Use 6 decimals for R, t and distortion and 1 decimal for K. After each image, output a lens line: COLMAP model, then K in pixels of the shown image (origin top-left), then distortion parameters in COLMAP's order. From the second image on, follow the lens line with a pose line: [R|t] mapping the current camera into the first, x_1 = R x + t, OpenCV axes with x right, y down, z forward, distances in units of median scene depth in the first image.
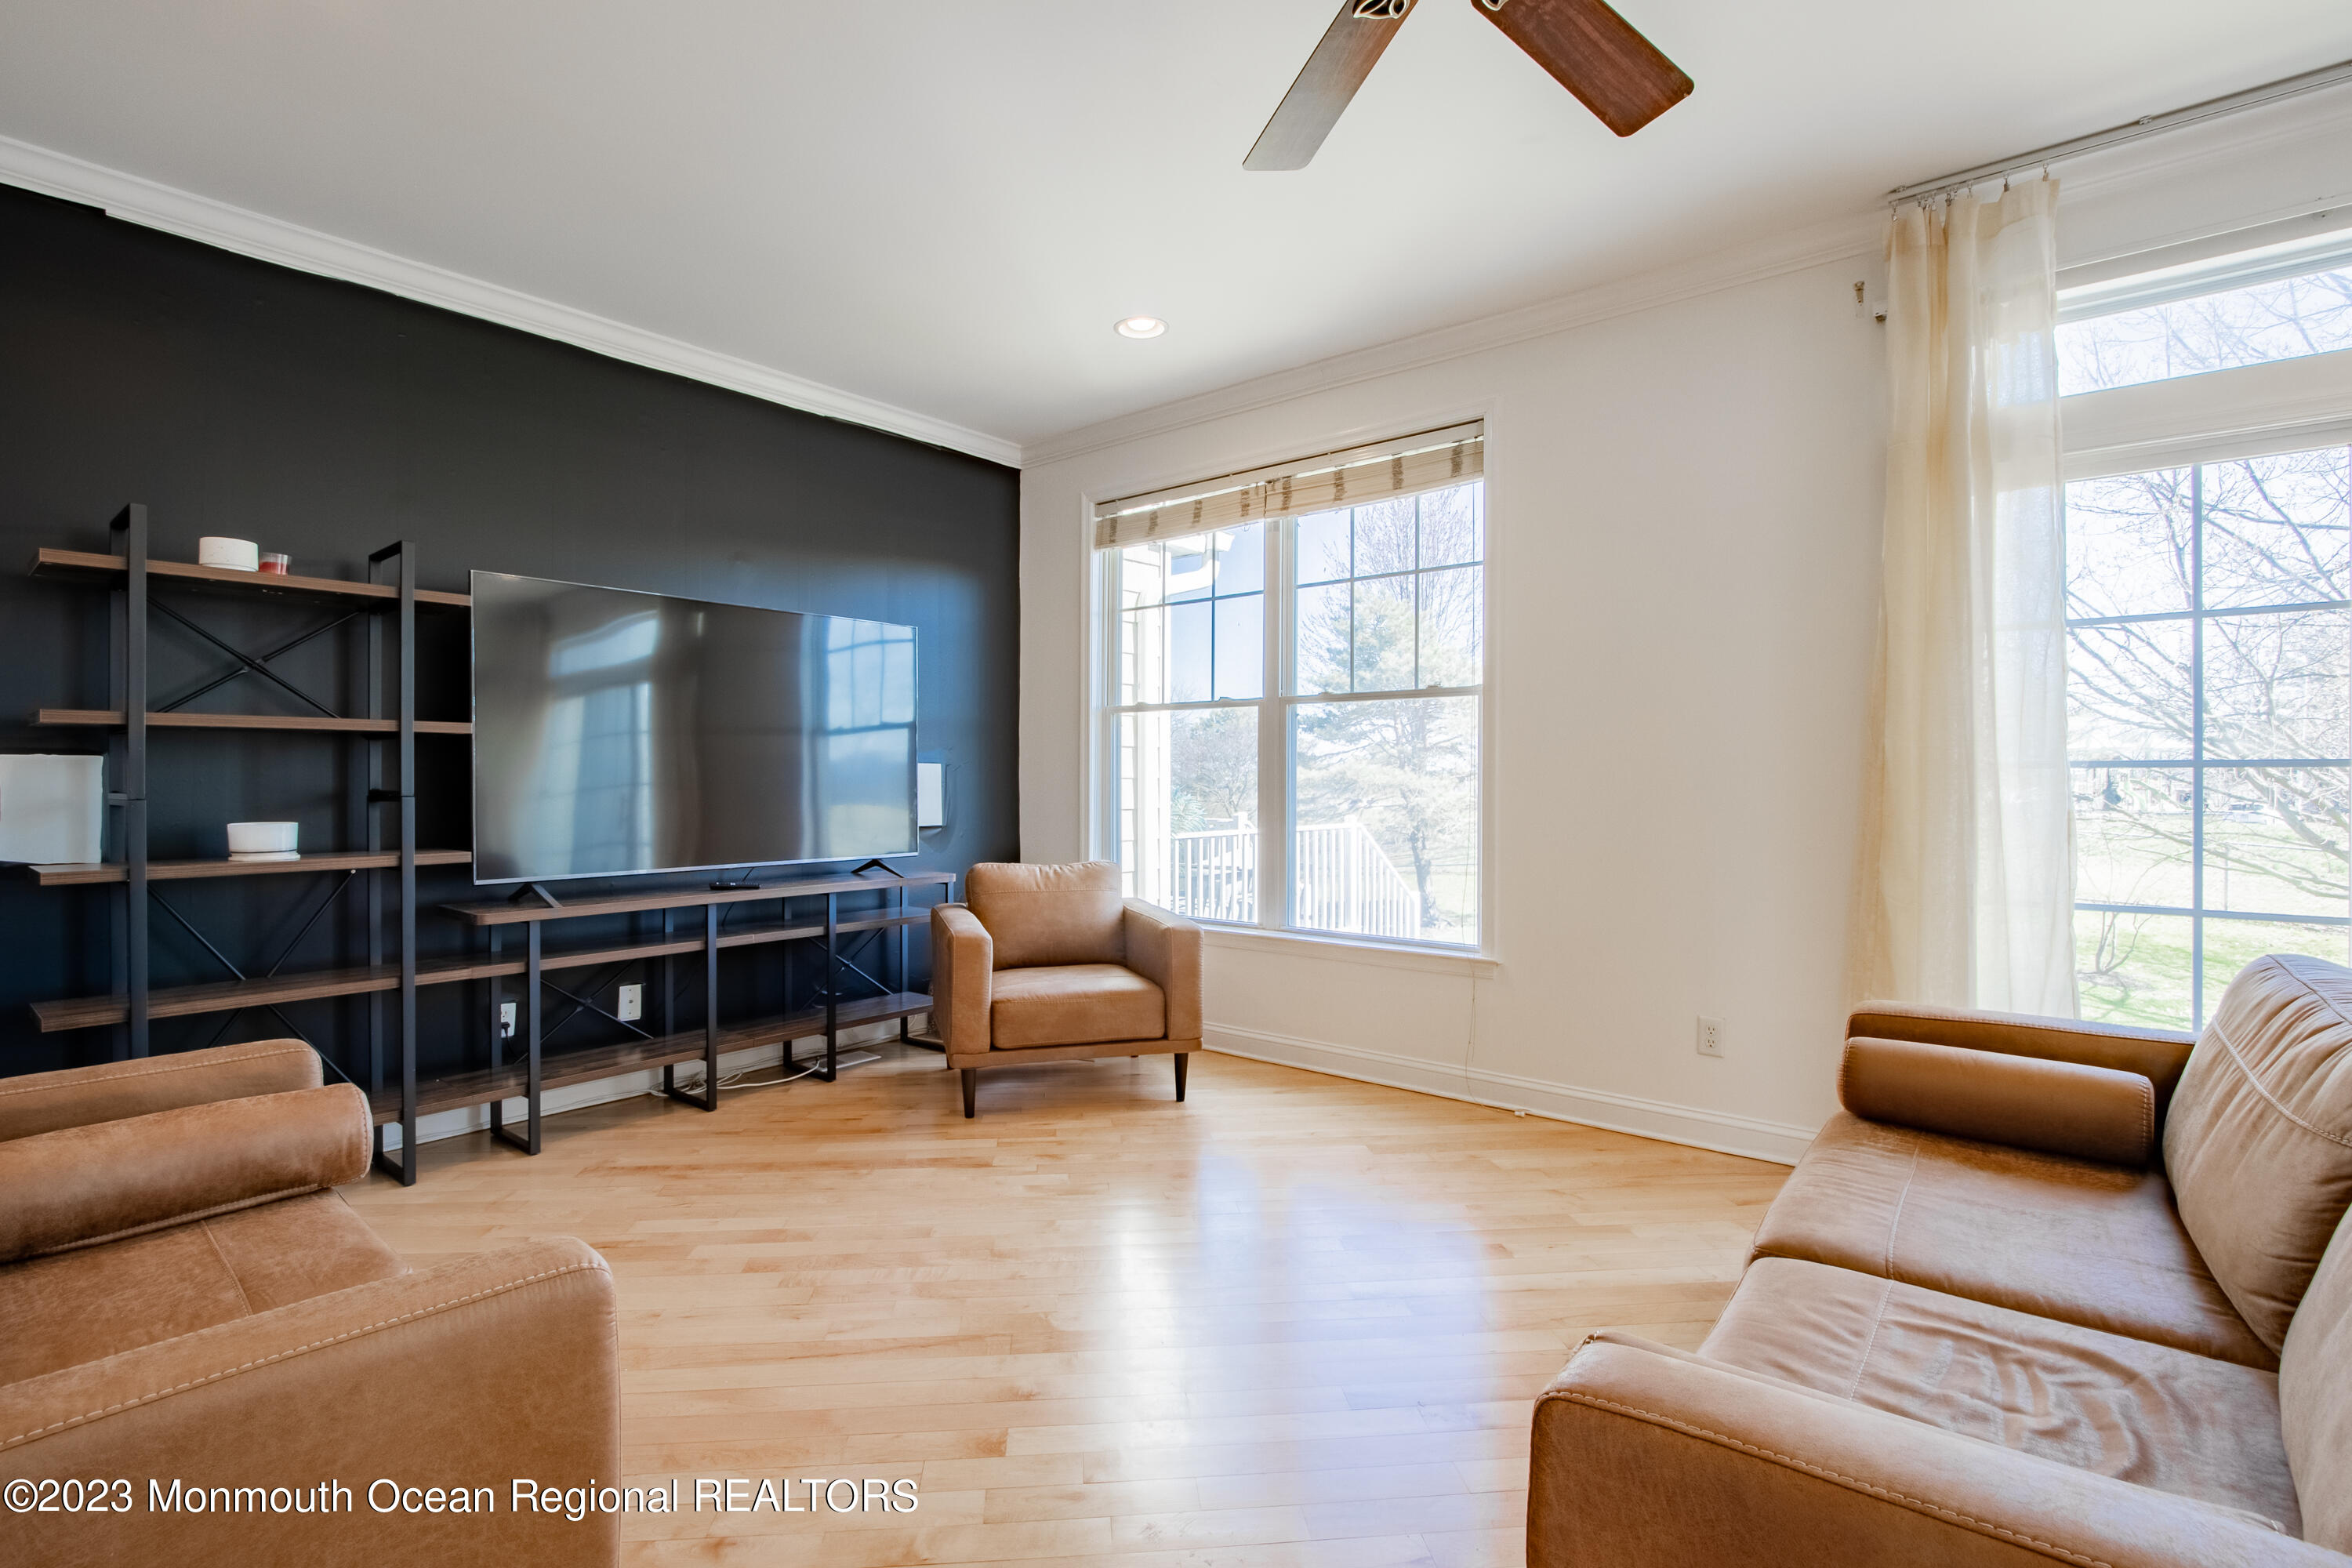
lens RADIAL K [[1103.8, 0, 1148.3], [0, 1103.8, 781.2], [0, 0, 1]] dist [-0.000055, 0.000012]
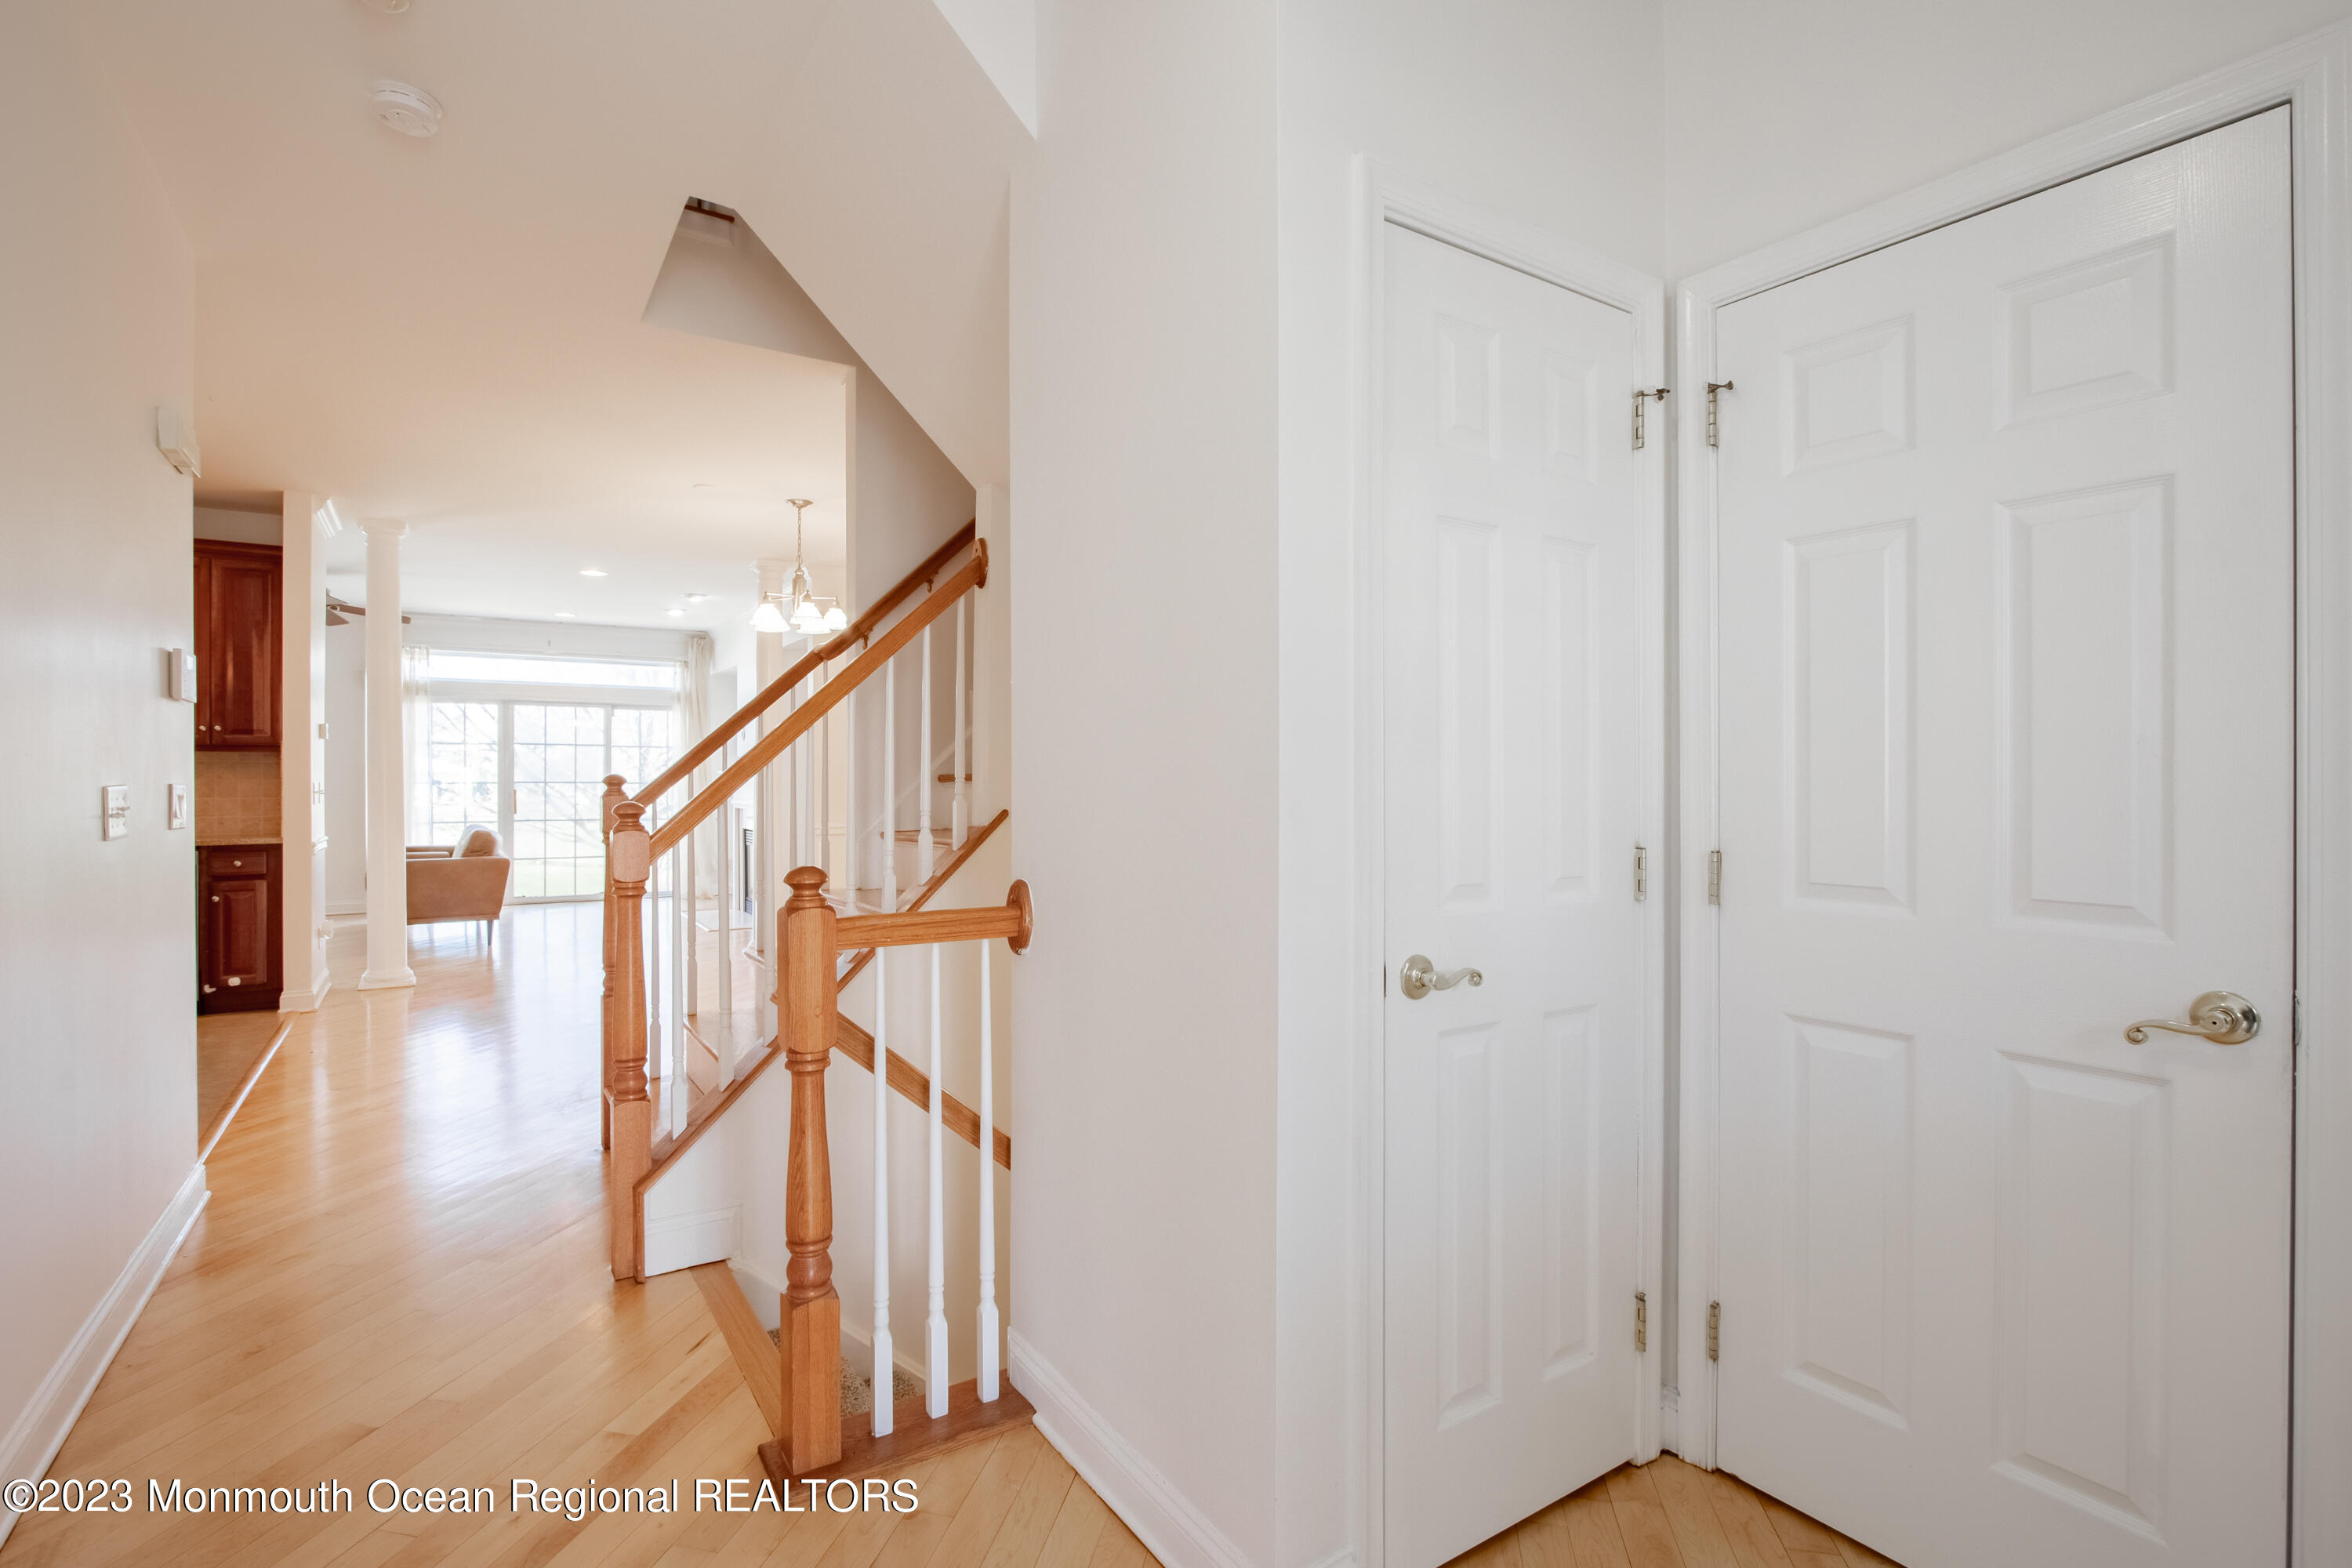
lens RADIAL K [[1091.9, 0, 1167.4], [0, 1091.9, 775.3], [0, 0, 1]] dist [-0.000484, -0.000214]
pose [[0.274708, 0.000033, 0.961528, -1.307130], [0.002274, 0.999997, -0.000684, -0.019415], [-0.961525, 0.002374, 0.274707, -1.559966]]
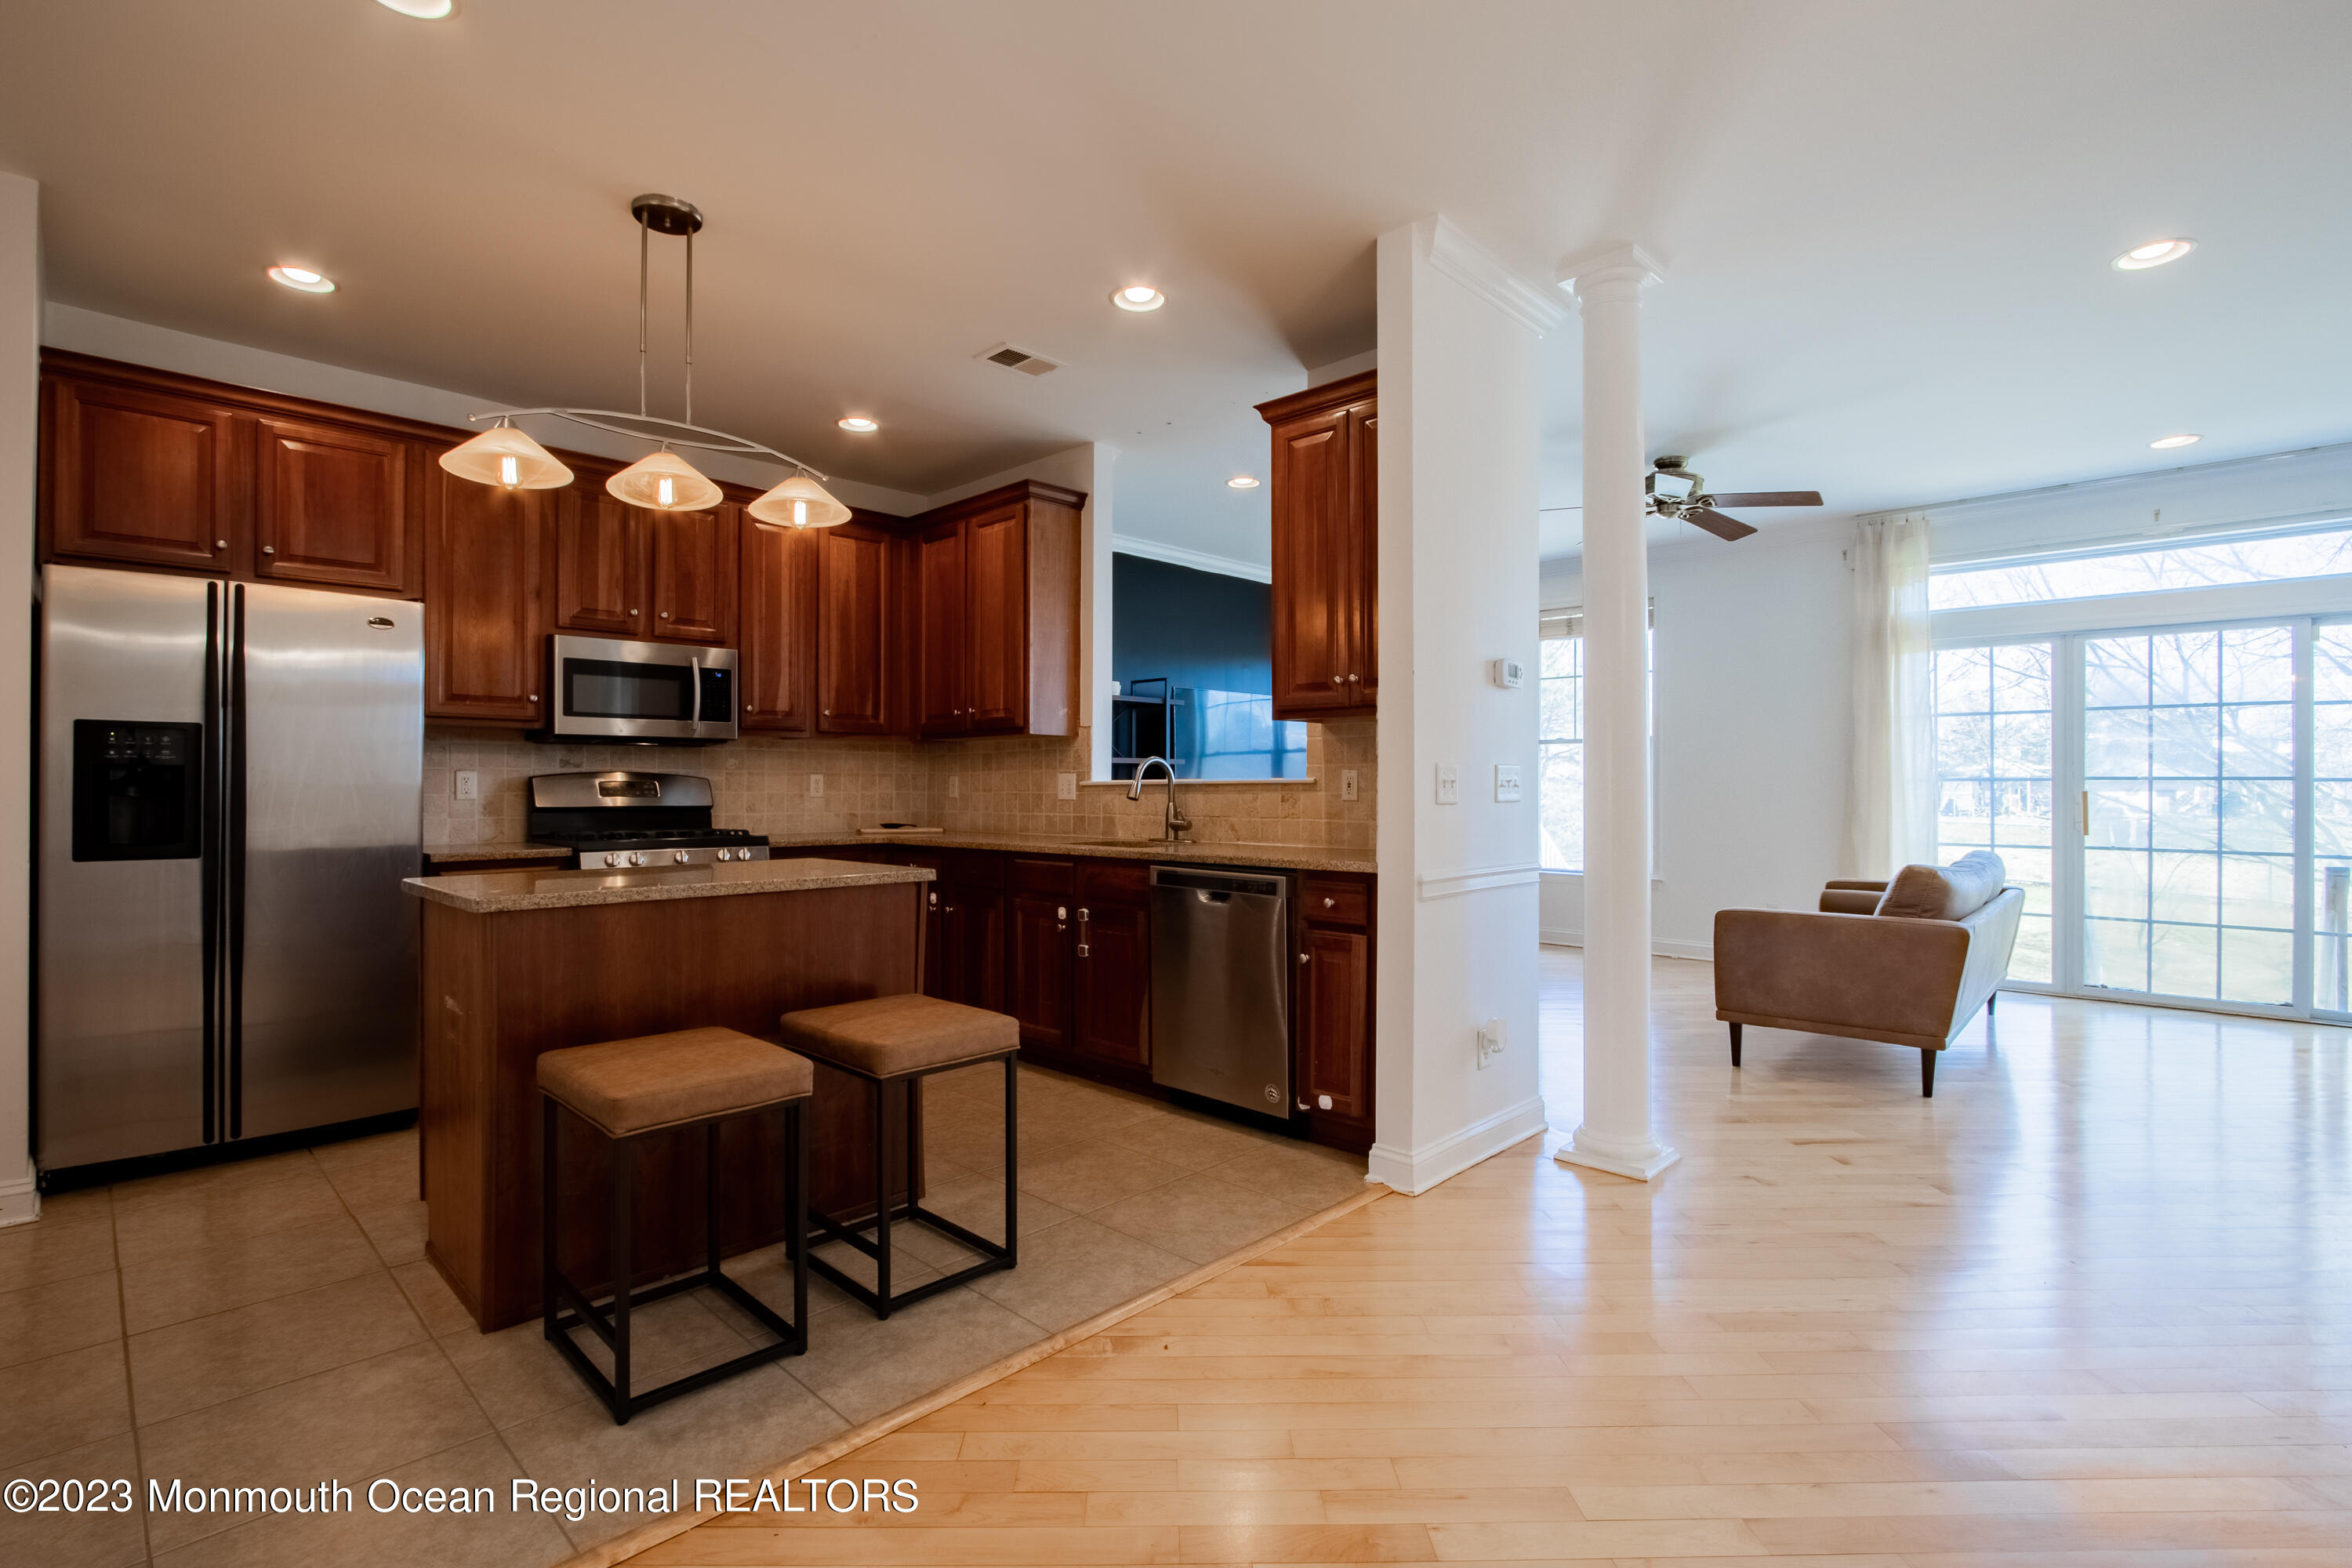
lens RADIAL K [[1087.8, 0, 1176.0], [0, 1087.8, 784.0], [0, 0, 1]] dist [-0.003442, 0.000775]
pose [[0.998294, -0.001306, -0.058381, -0.392935], [0.001055, 0.999990, -0.004335, 0.003637], [0.058386, 0.004266, 0.998285, -0.879263]]
